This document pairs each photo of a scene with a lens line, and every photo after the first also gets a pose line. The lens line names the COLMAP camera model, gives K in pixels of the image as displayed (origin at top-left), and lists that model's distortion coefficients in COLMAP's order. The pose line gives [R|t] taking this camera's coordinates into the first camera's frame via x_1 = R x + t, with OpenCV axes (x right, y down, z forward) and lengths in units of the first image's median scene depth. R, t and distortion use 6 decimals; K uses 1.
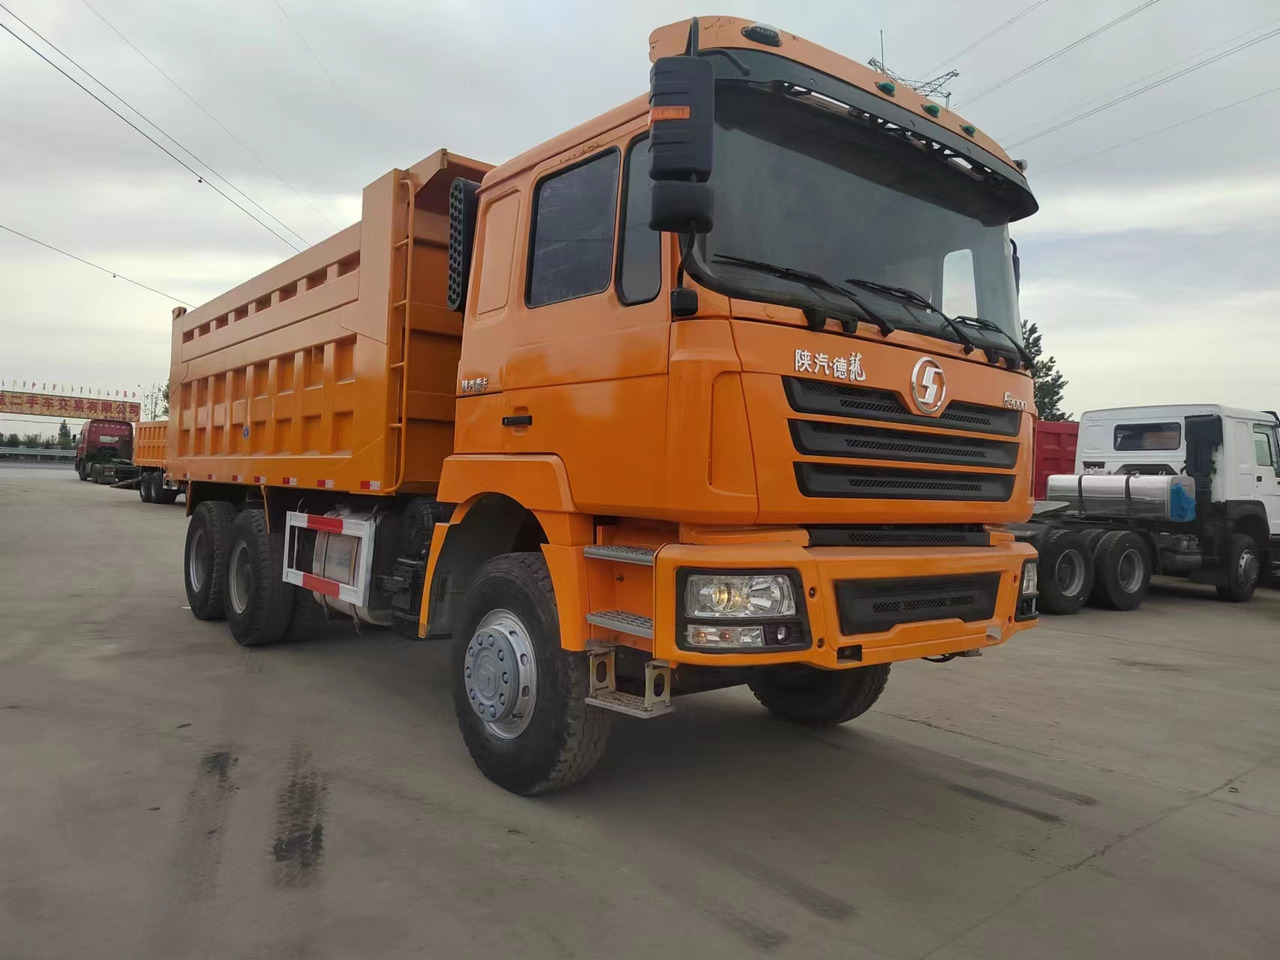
lens RADIAL K [[938.1, 0, 641.9], [0, 938.1, 441.2], [0, 0, 1]] dist [0.013265, 0.001492]
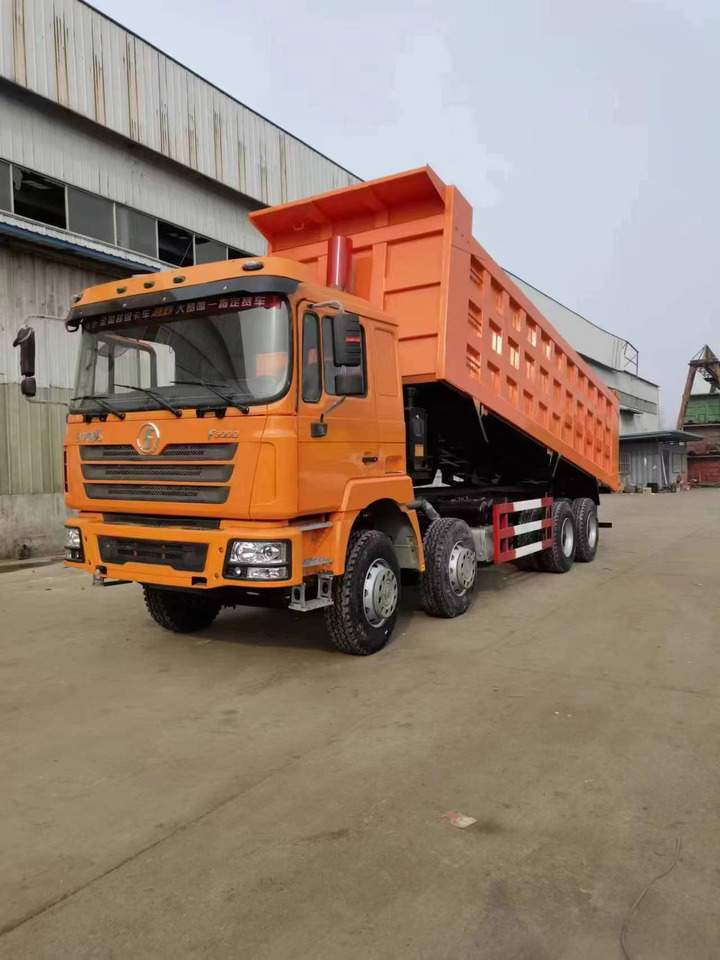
lens RADIAL K [[728.7, 0, 360.0], [0, 728.7, 480.0], [0, 0, 1]] dist [0.010025, 0.000210]
pose [[0.352614, -0.015393, -0.935642, 1.653387], [0.055594, 0.998443, 0.004526, 0.036347], [0.934116, -0.053612, 0.352921, 0.801074]]
